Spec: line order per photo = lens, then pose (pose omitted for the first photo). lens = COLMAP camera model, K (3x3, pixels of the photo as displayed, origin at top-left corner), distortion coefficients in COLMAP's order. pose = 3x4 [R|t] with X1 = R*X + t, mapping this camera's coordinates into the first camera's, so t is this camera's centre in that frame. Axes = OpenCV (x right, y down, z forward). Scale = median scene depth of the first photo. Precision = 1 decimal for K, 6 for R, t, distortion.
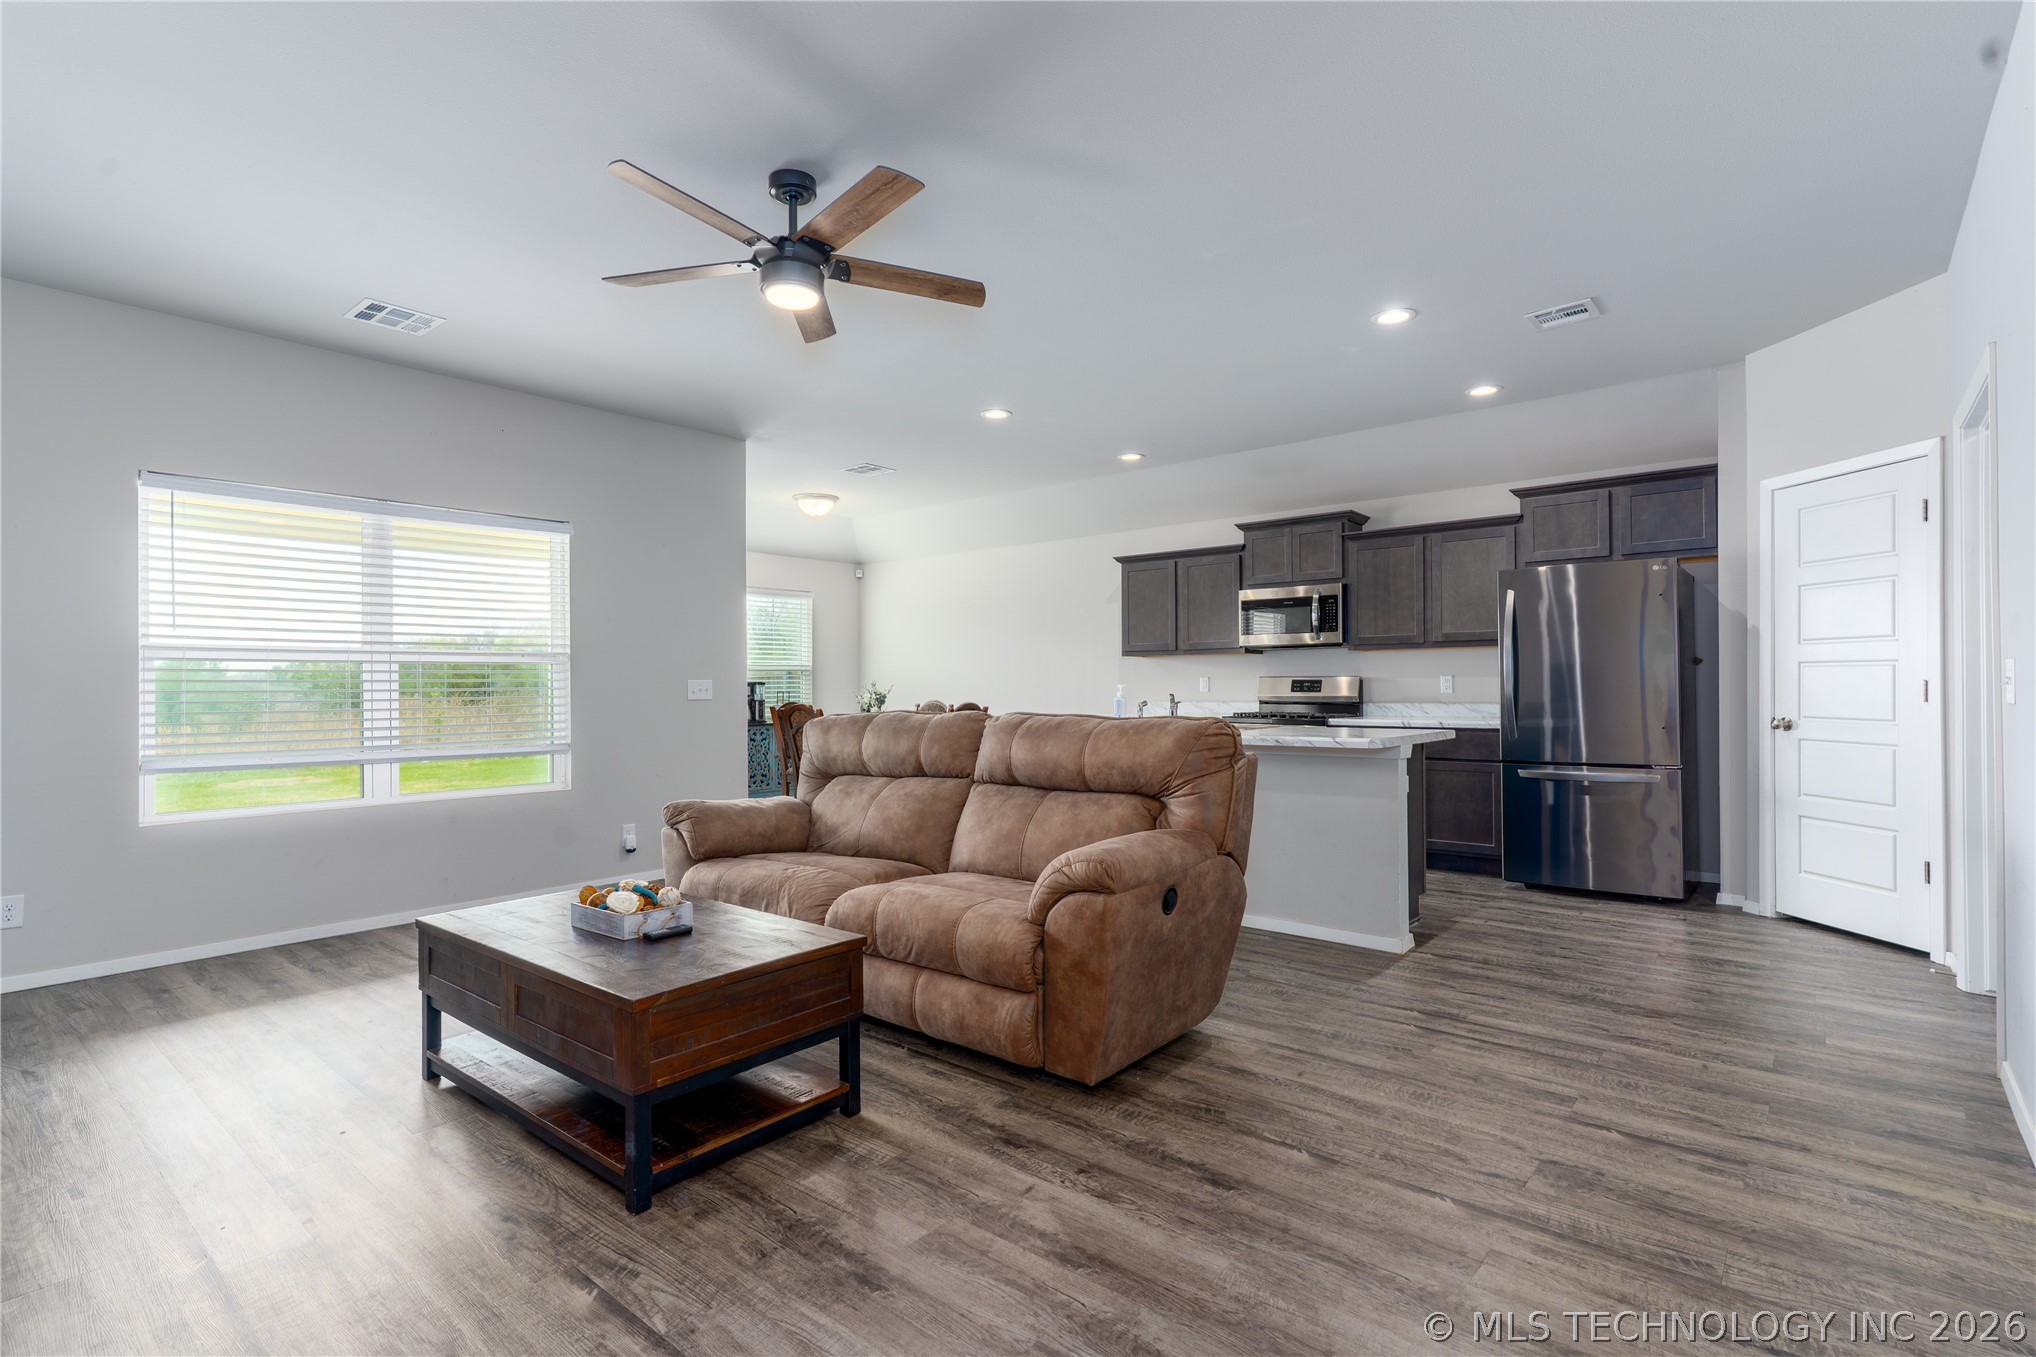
lens RADIAL K [[977.9, 0, 1017.2], [0, 977.9, 669.2], [0, 0, 1]] dist [-0.000101, -0.000928]
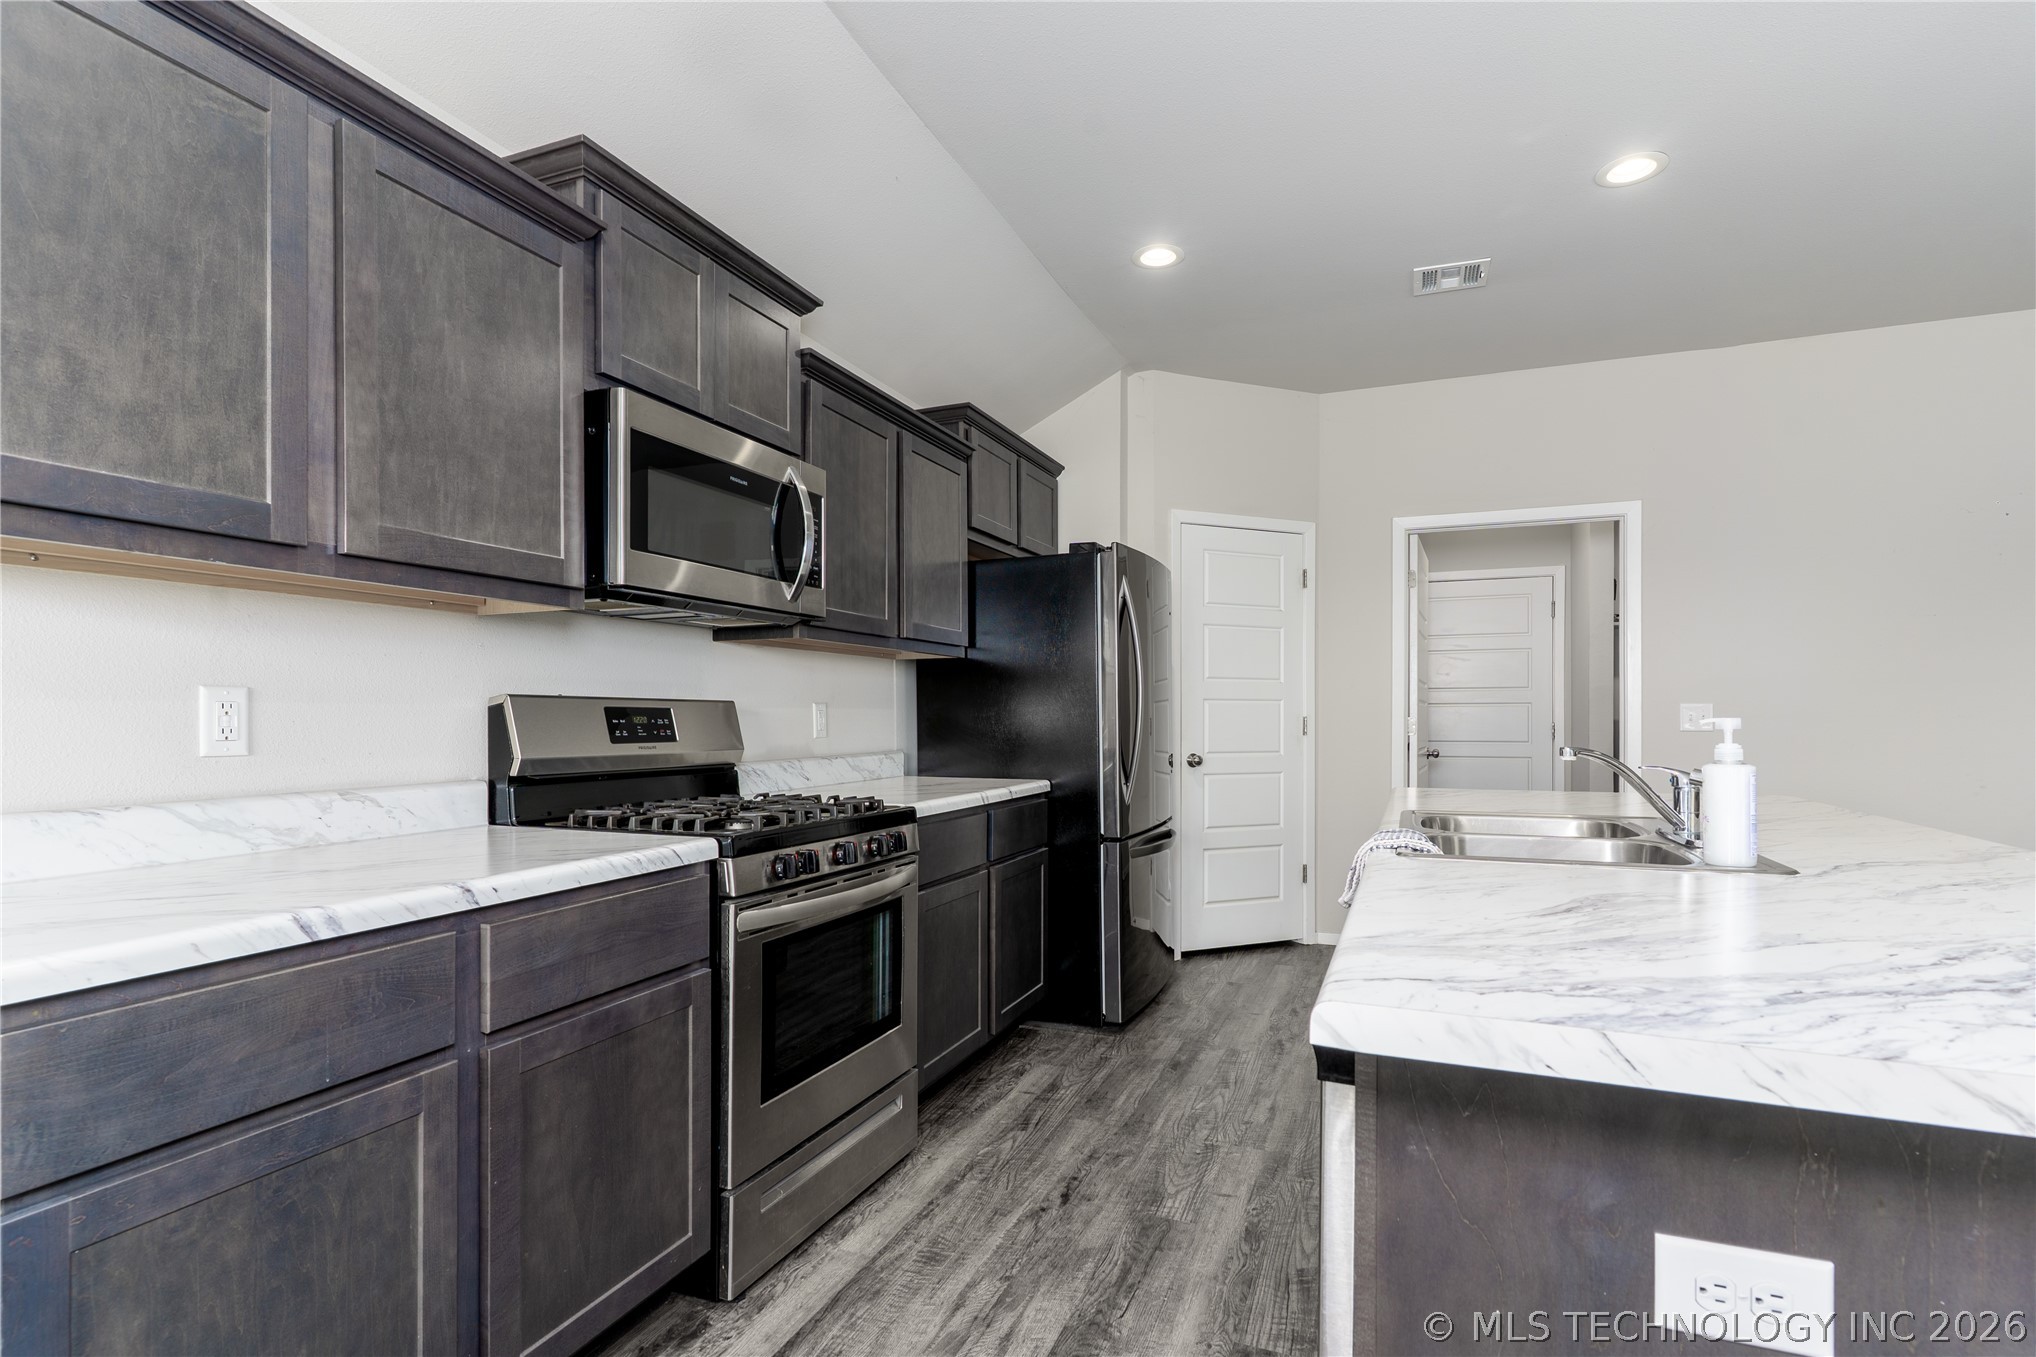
lens RADIAL K [[977.9, 0, 1004.4], [0, 977.9, 723.2], [0, 0, 1]] dist [-0.000101, -0.000928]
pose [[-0.289504, 0.000877, 0.957177, -0.082445], [-0.011703, 0.999922, -0.004456, 0.017735], [-0.957105, -0.012491, -0.289471, 1.038600]]
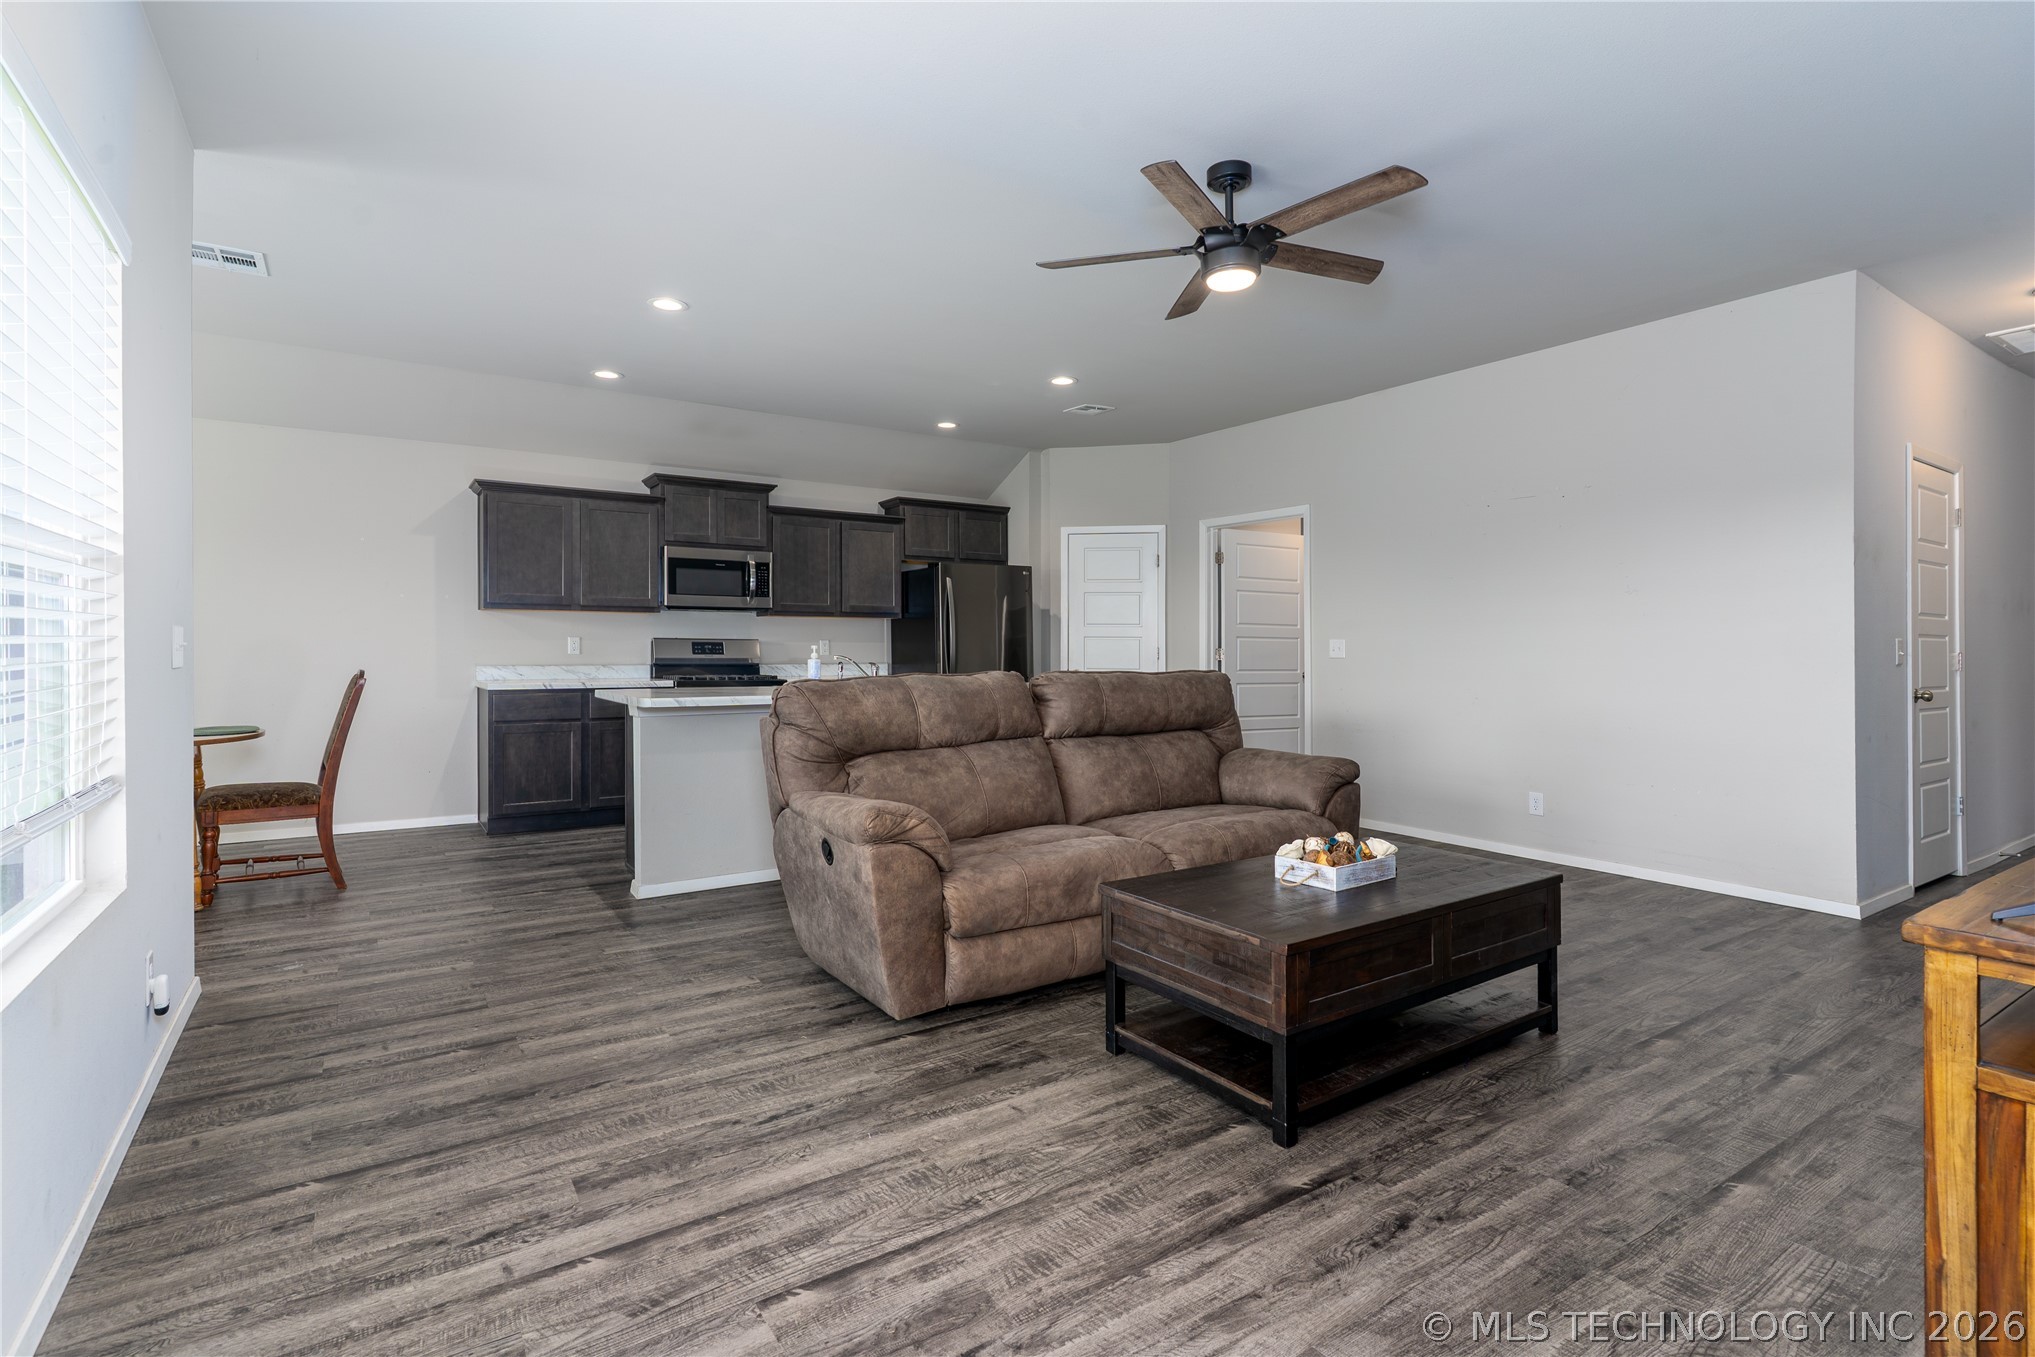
lens RADIAL K [[977.4, 0, 1026.6], [0, 977.4, 667.7], [0, 0, 1]] dist [-0.000101, -0.000928]
pose [[0.286127, -0.011598, 0.958121, -0.617598], [-0.021967, 0.999585, 0.018660, 0.012354], [-0.957940, -0.026387, 0.285753, 0.418043]]
